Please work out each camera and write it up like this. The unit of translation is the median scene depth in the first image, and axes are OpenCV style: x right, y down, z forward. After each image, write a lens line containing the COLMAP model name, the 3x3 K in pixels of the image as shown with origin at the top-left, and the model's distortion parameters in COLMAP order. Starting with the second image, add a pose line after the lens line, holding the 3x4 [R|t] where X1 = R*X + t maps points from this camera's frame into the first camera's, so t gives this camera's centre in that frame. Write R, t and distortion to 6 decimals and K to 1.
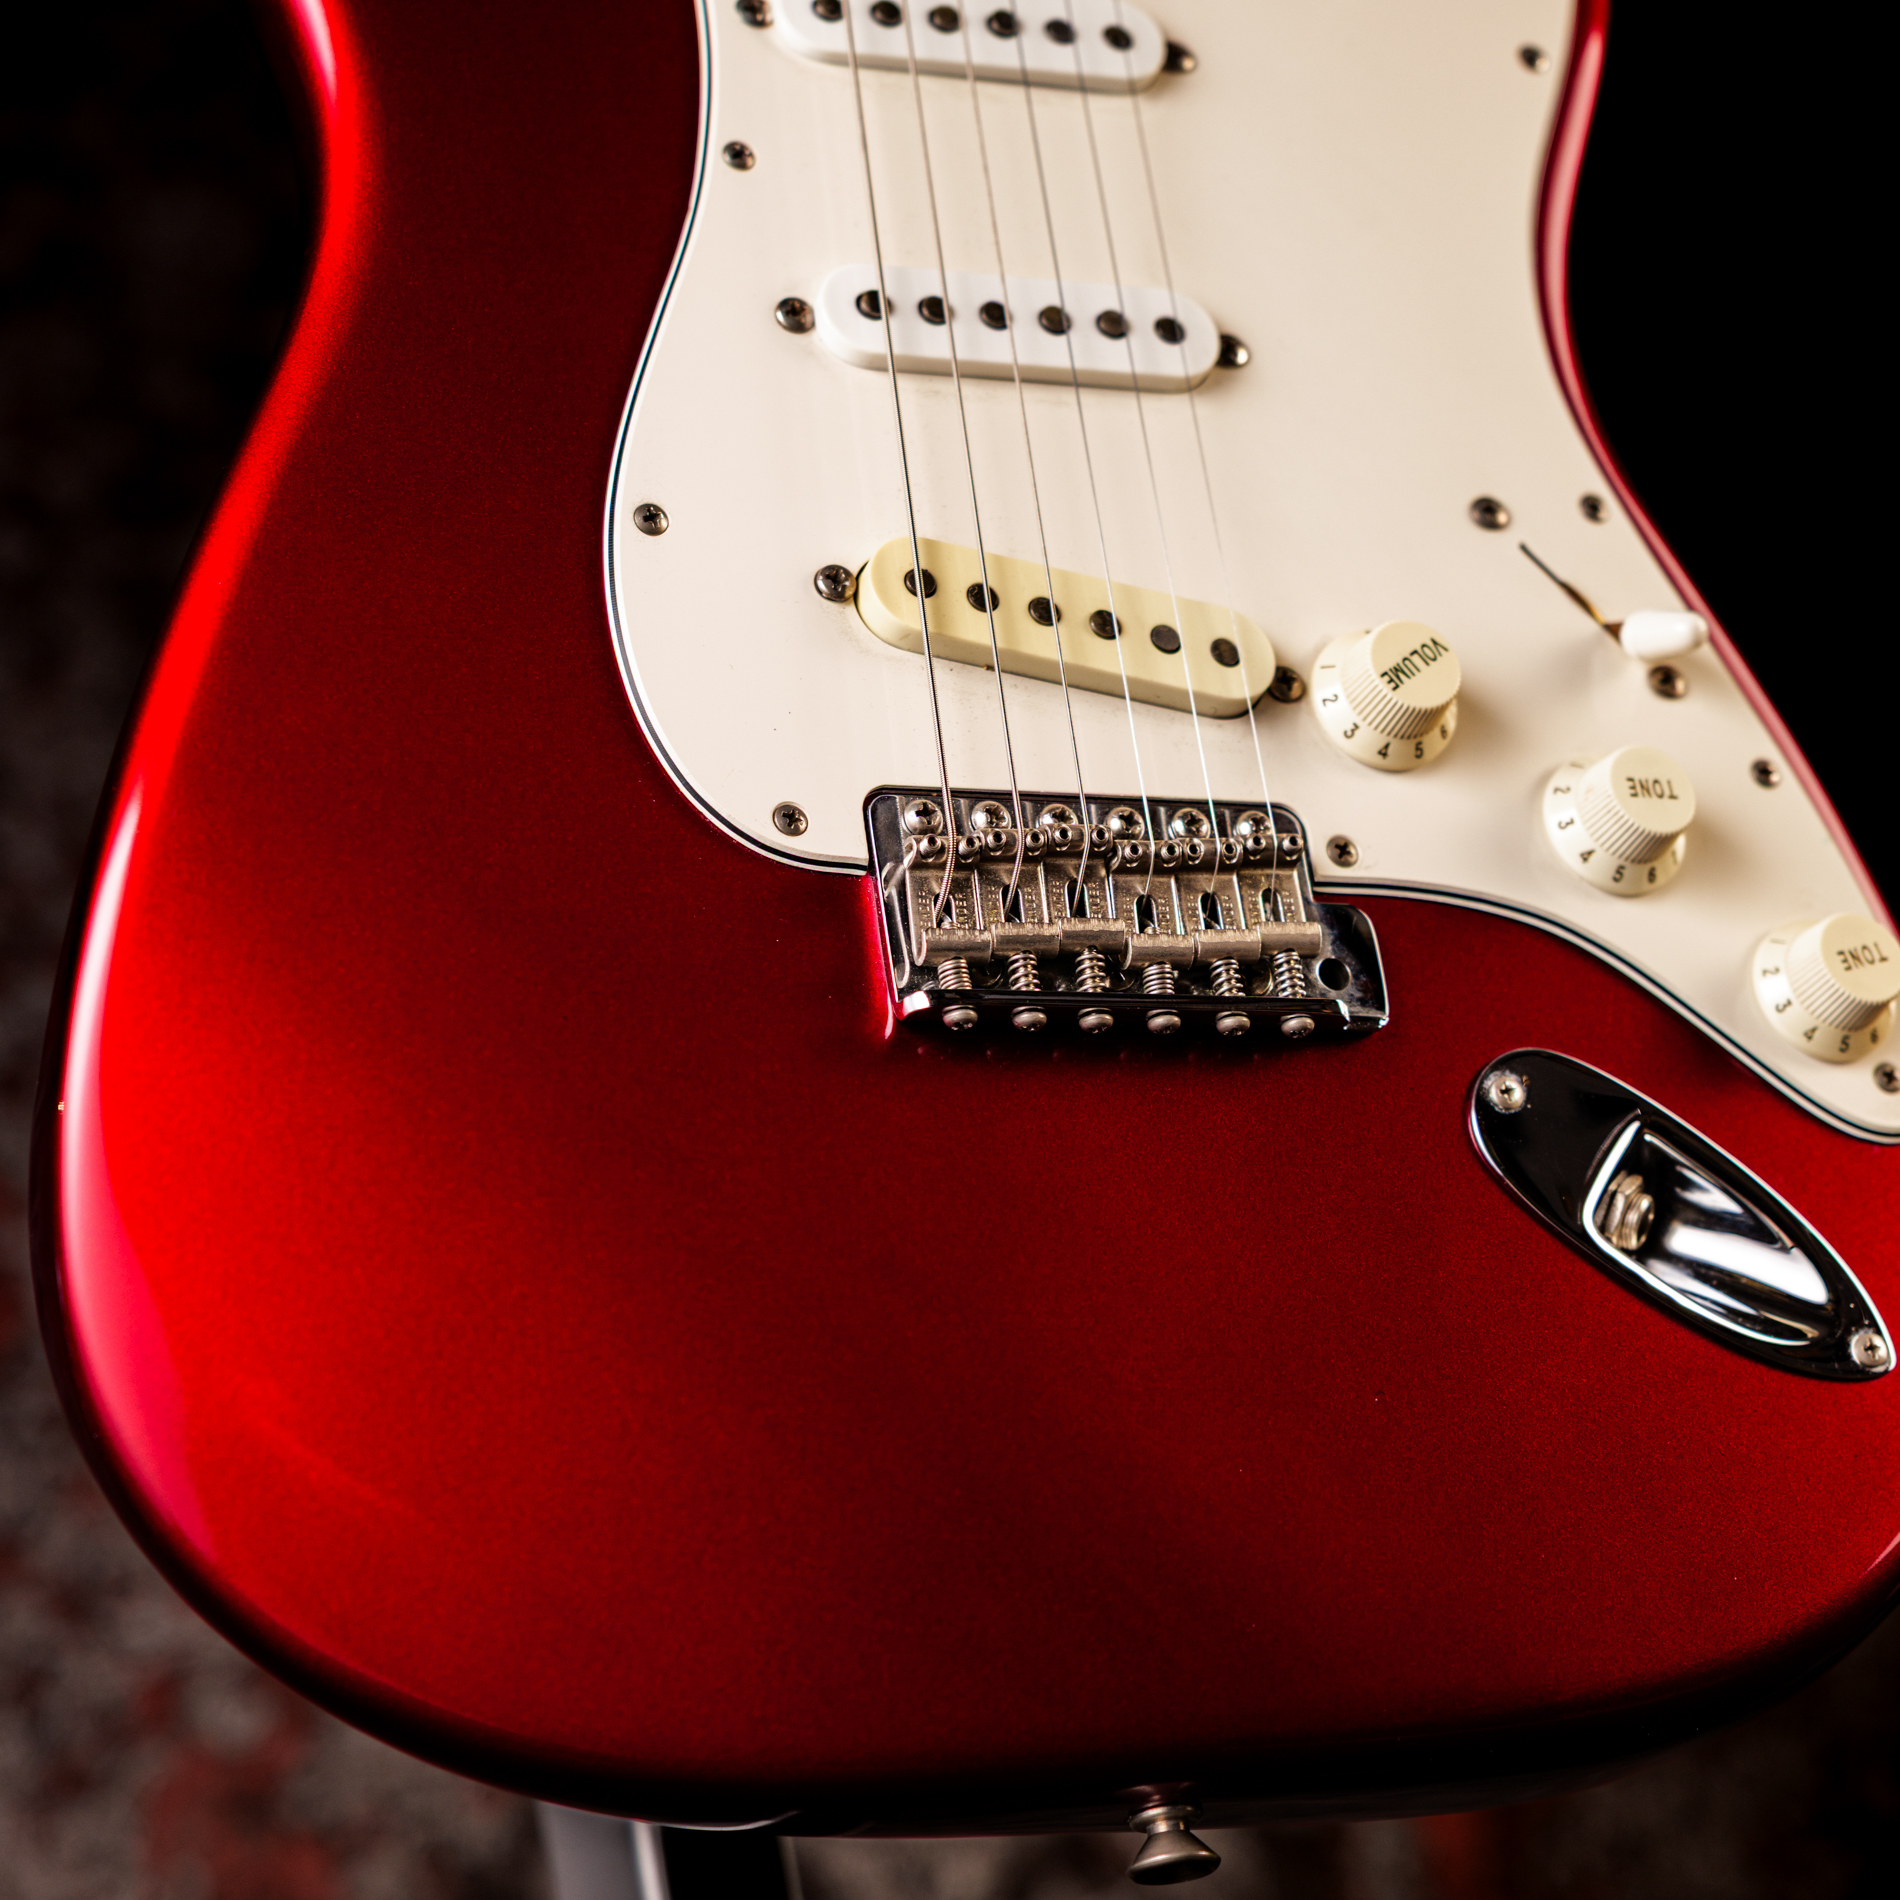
lens RADIAL K [[4304.9, 0, 956.7], [0, 4304.9, 935.8], [0, 0, 1]] dist [0.041293, 0.000000]
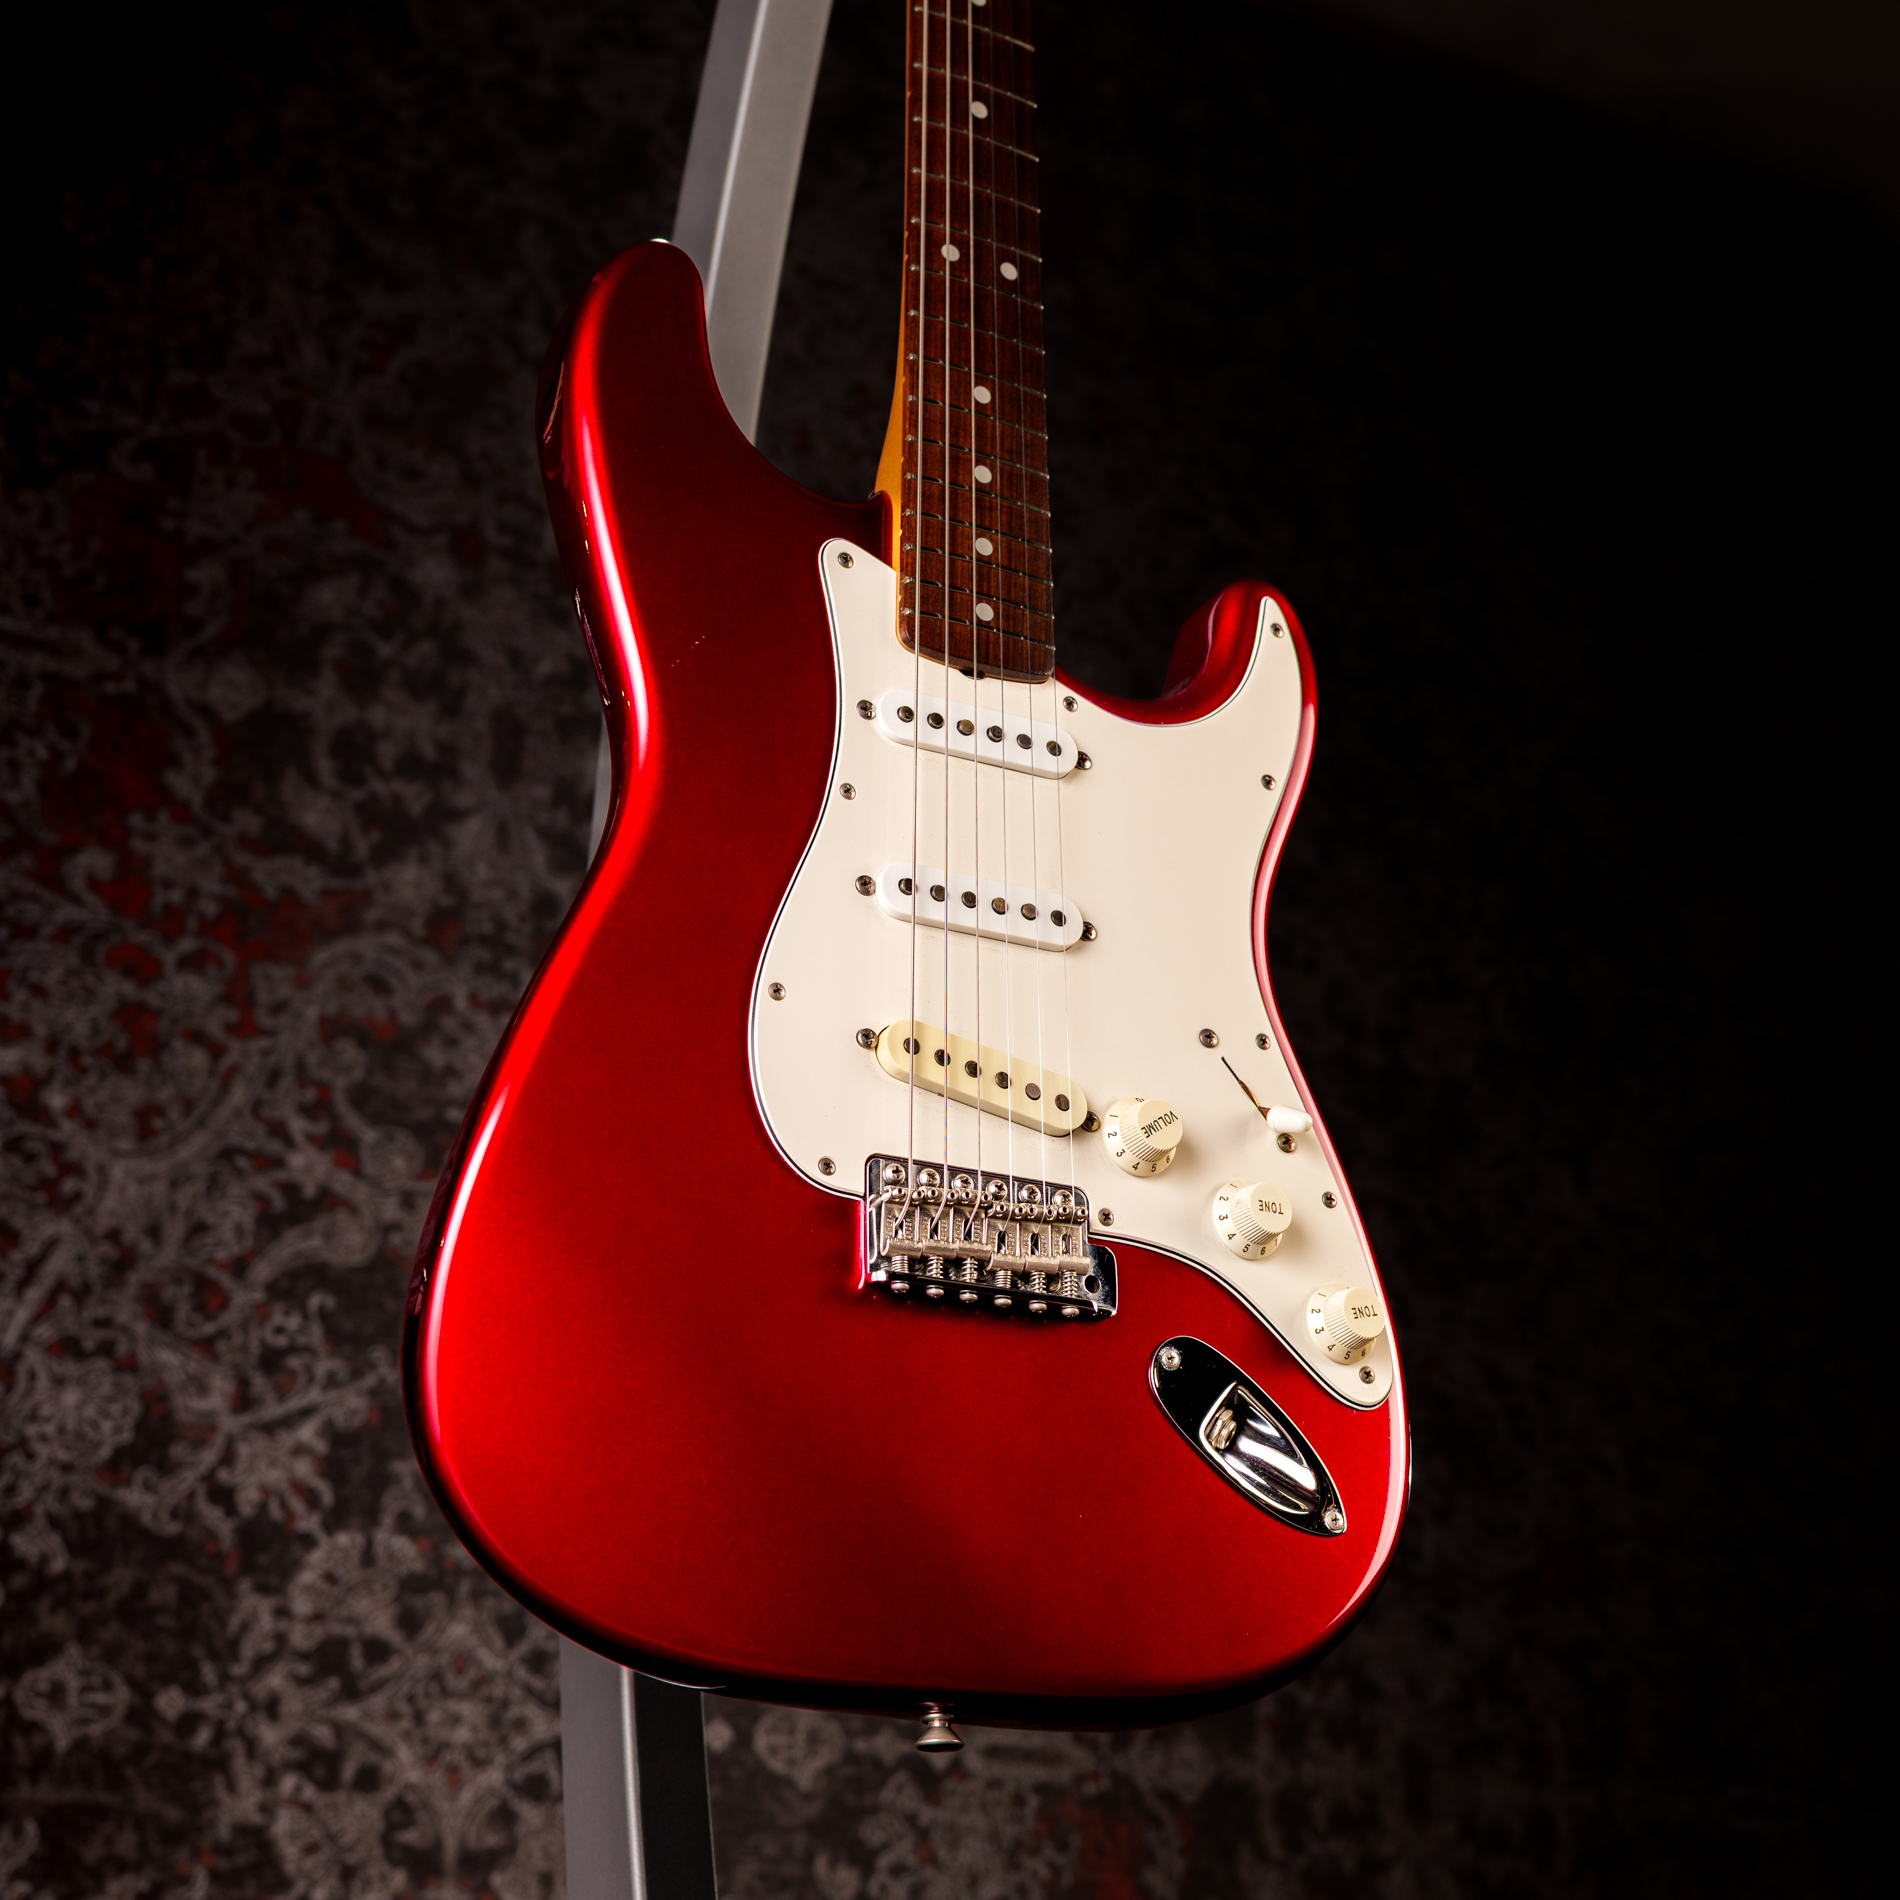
lens RADIAL K [[2958.0, 0, 959.1], [0, 2958.0, 958.4], [0, 0, 1]] dist [0.015460, 0.000000]
pose [[0.983605, 0.164436, 0.074042, -0.088679], [-0.164746, 0.986334, -0.001945, -0.118488], [-0.073350, -0.010285, 0.997253, -0.288115]]
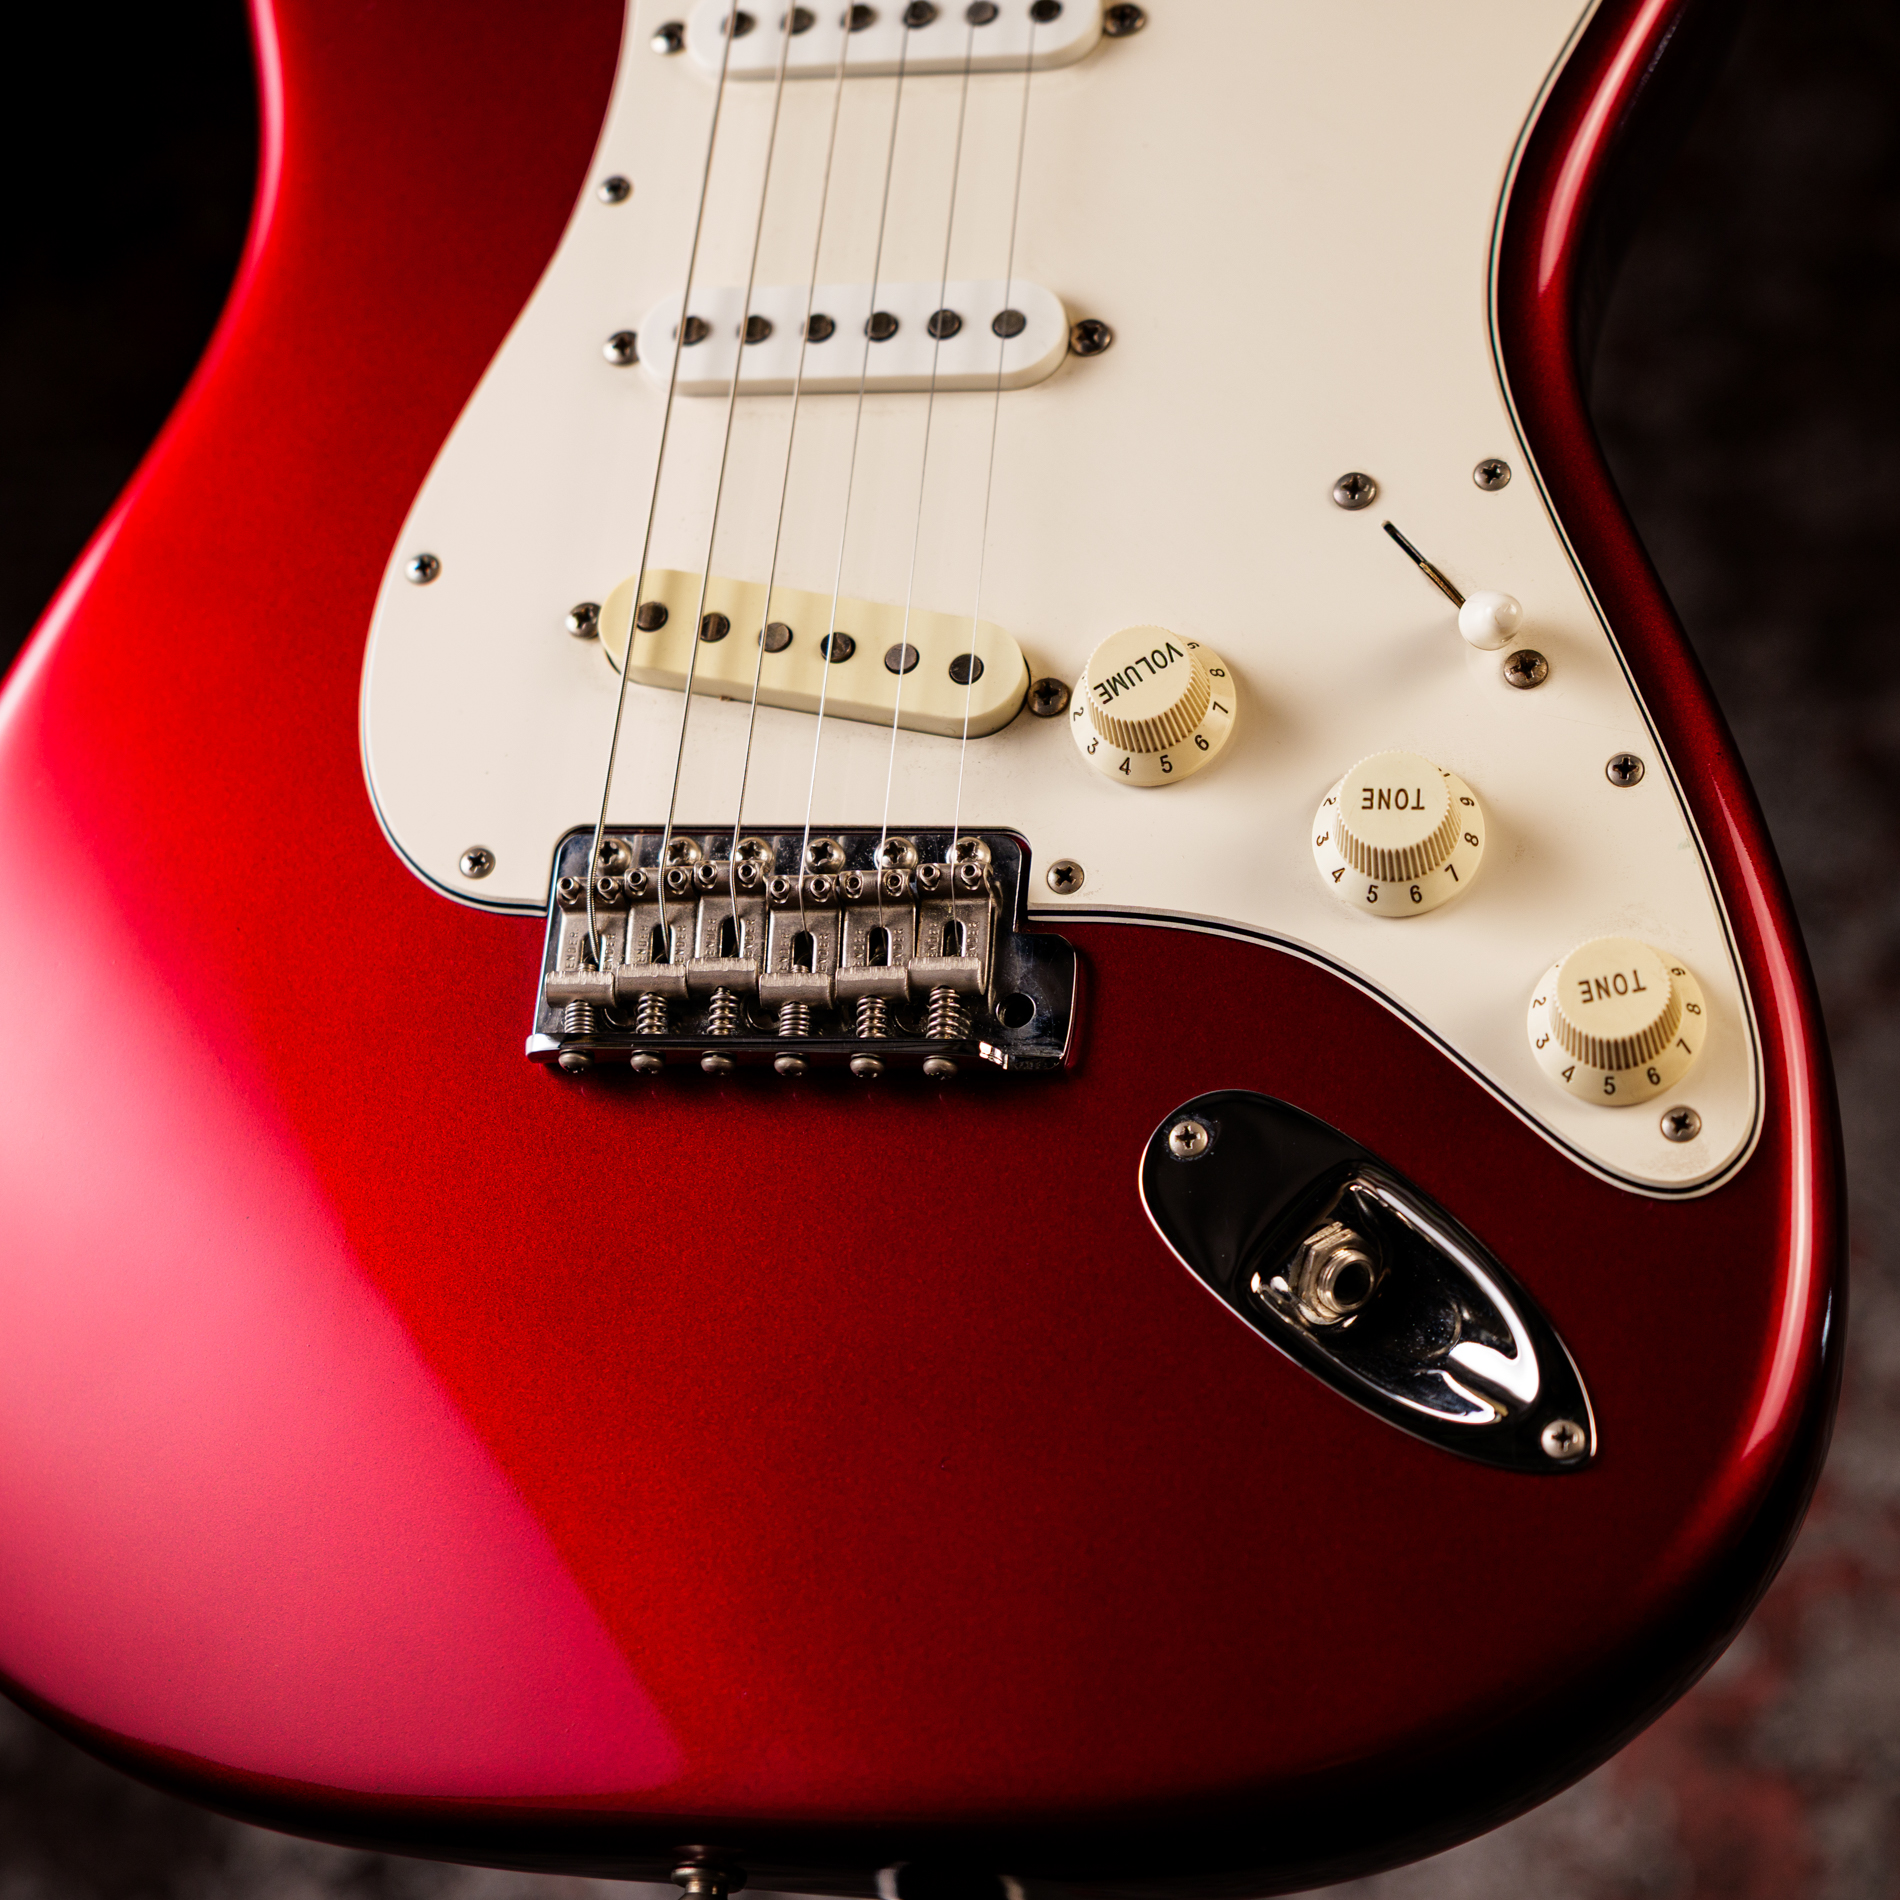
lens RADIAL K [[4313.2, 0, 940.2], [0, 4313.2, 961.5], [0, 0, 1]] dist [0.070581, 0.000000]
pose [[0.823578, -0.002035, -0.567199, 0.602110], [0.025036, 0.999149, 0.032767, -0.032666], [0.566650, -0.041187, 0.822929, 0.207908]]
